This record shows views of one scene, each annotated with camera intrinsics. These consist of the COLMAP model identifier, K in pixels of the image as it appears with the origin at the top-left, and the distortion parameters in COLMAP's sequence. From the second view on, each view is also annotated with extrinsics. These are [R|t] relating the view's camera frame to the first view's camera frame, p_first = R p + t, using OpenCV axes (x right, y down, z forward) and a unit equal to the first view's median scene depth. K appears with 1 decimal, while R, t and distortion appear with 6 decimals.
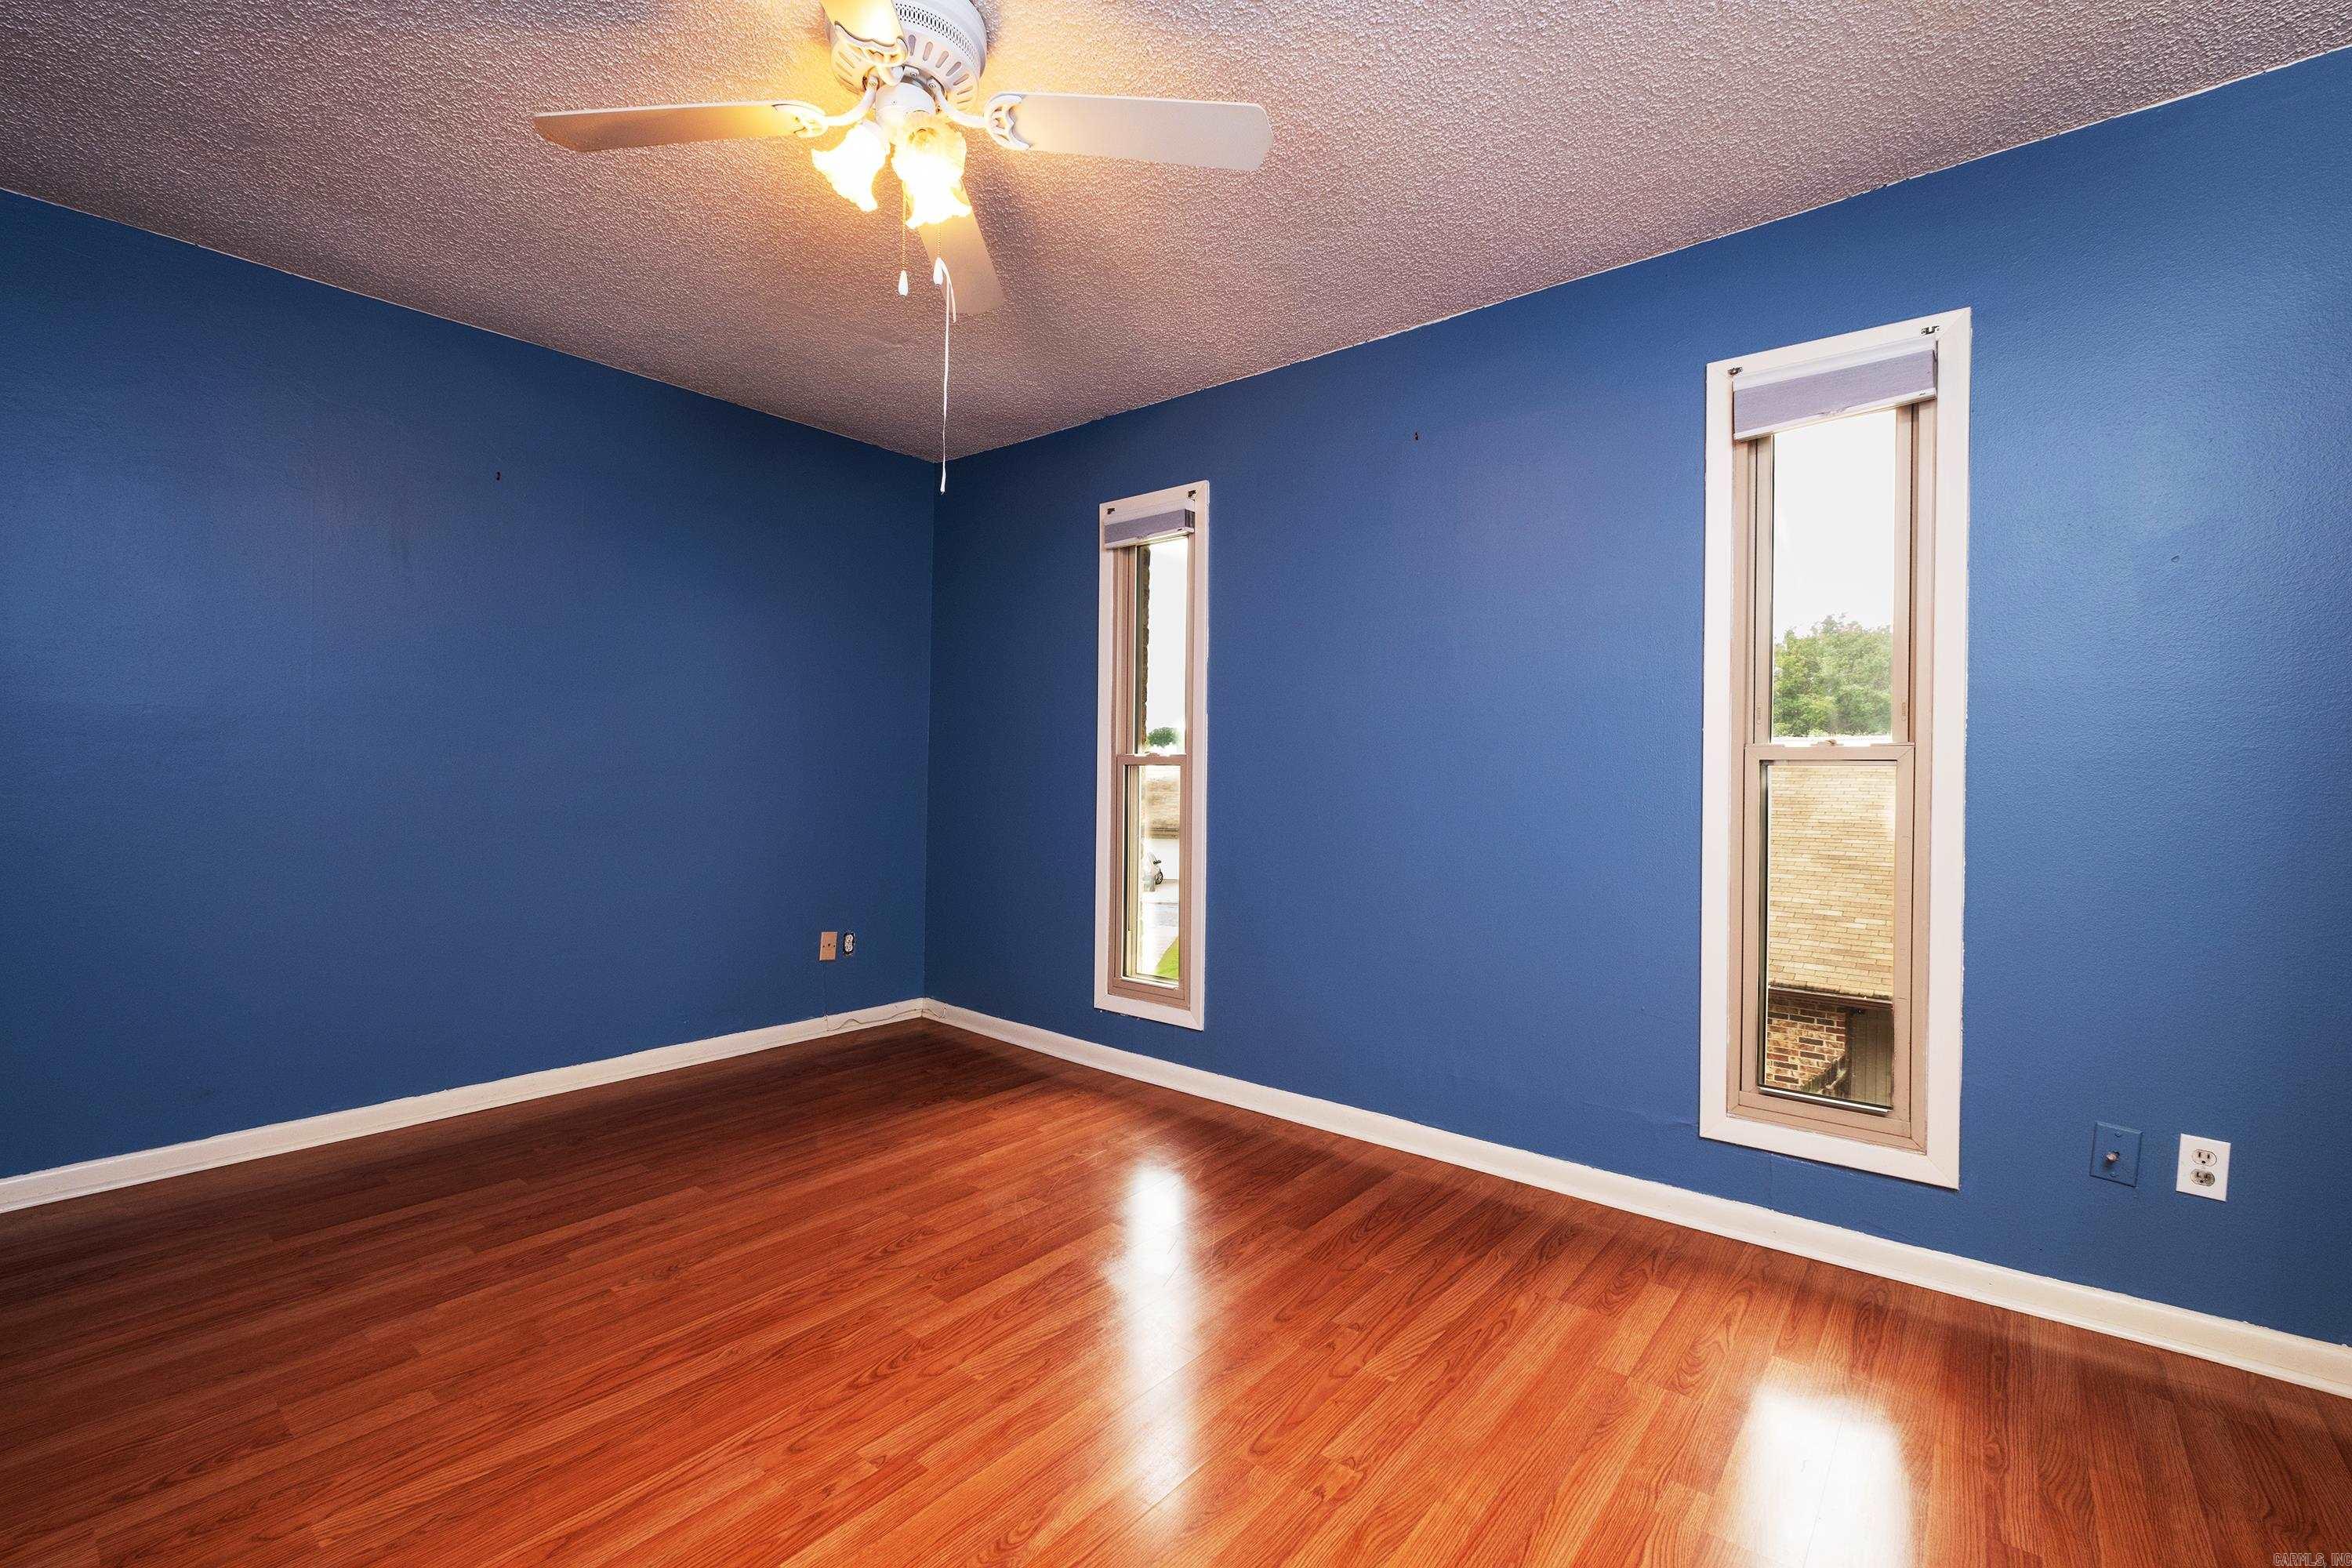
lens RADIAL K [[1011.5, 0, 1180.9], [0, 1011.5, 787.2], [0, 0, 1]] dist [-0.002590, -0.001977]
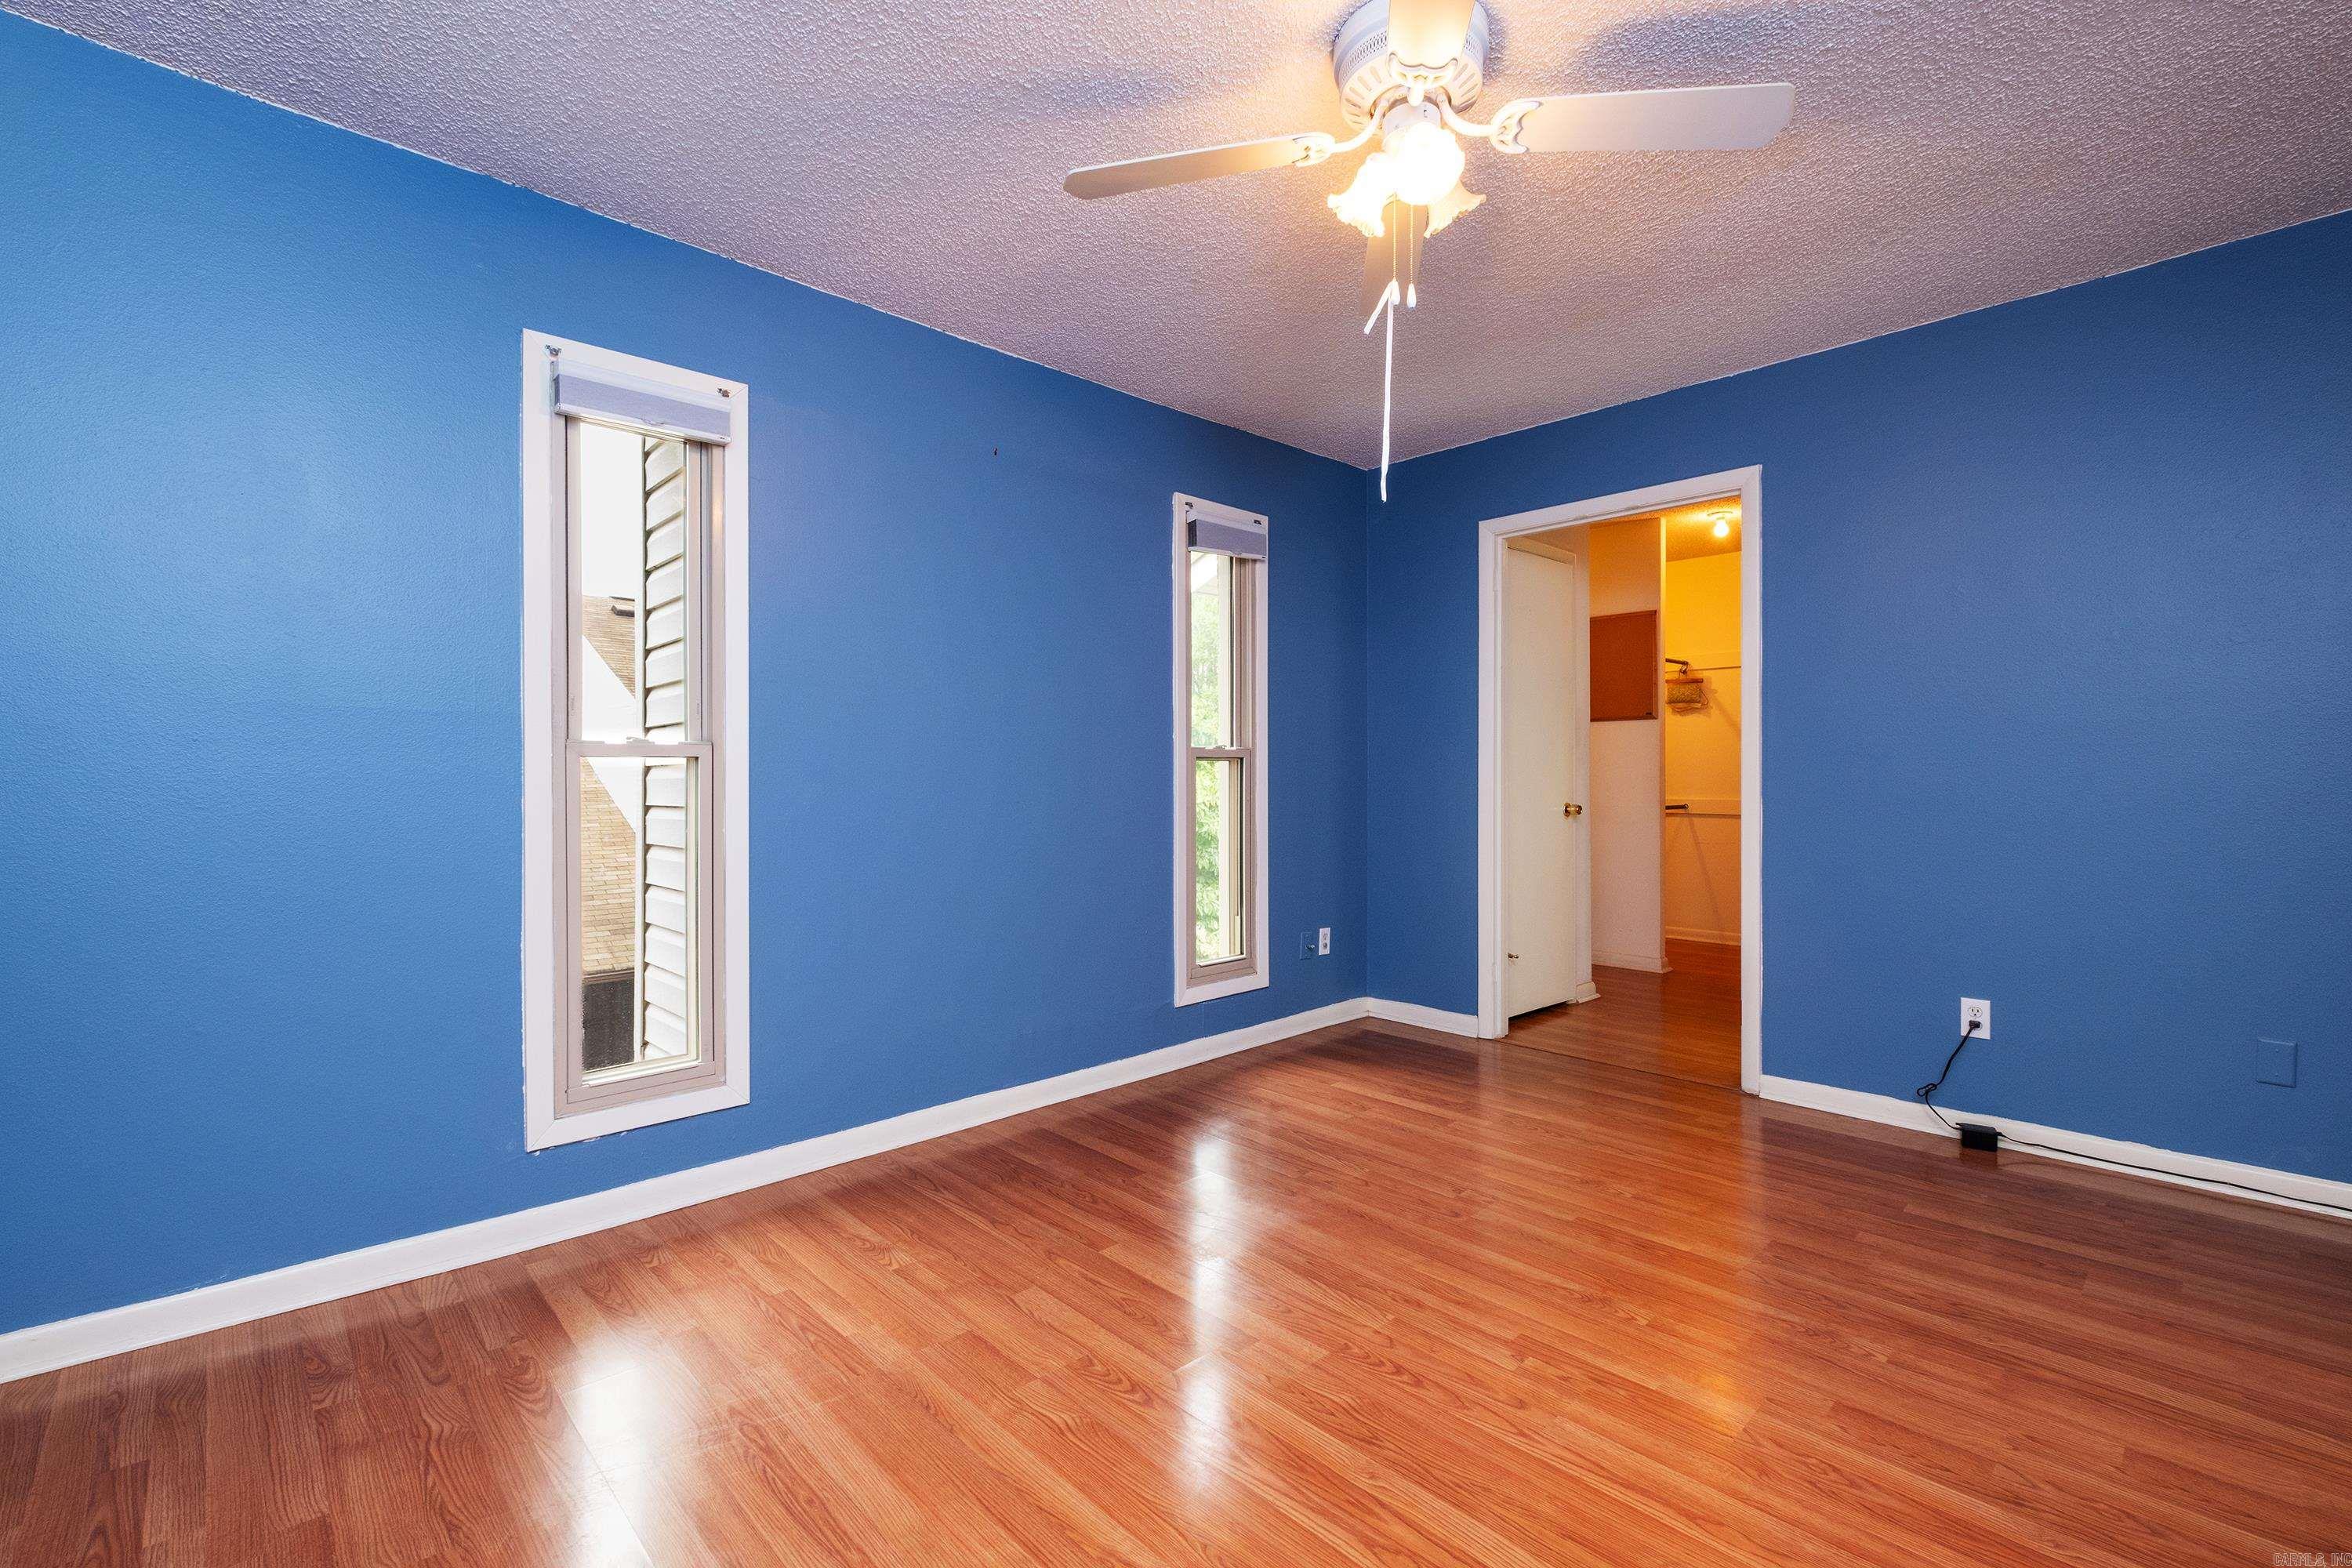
lens RADIAL K [[1011.5, 0, 1184.0], [0, 1011.5, 778.8], [0, 0, 1]] dist [-0.002590, -0.001977]
pose [[0.130856, -0.019962, 0.991200, -1.131208], [0.017208, 0.999692, 0.017861, -0.023408], [-0.991252, 0.014719, 0.131159, 0.923450]]
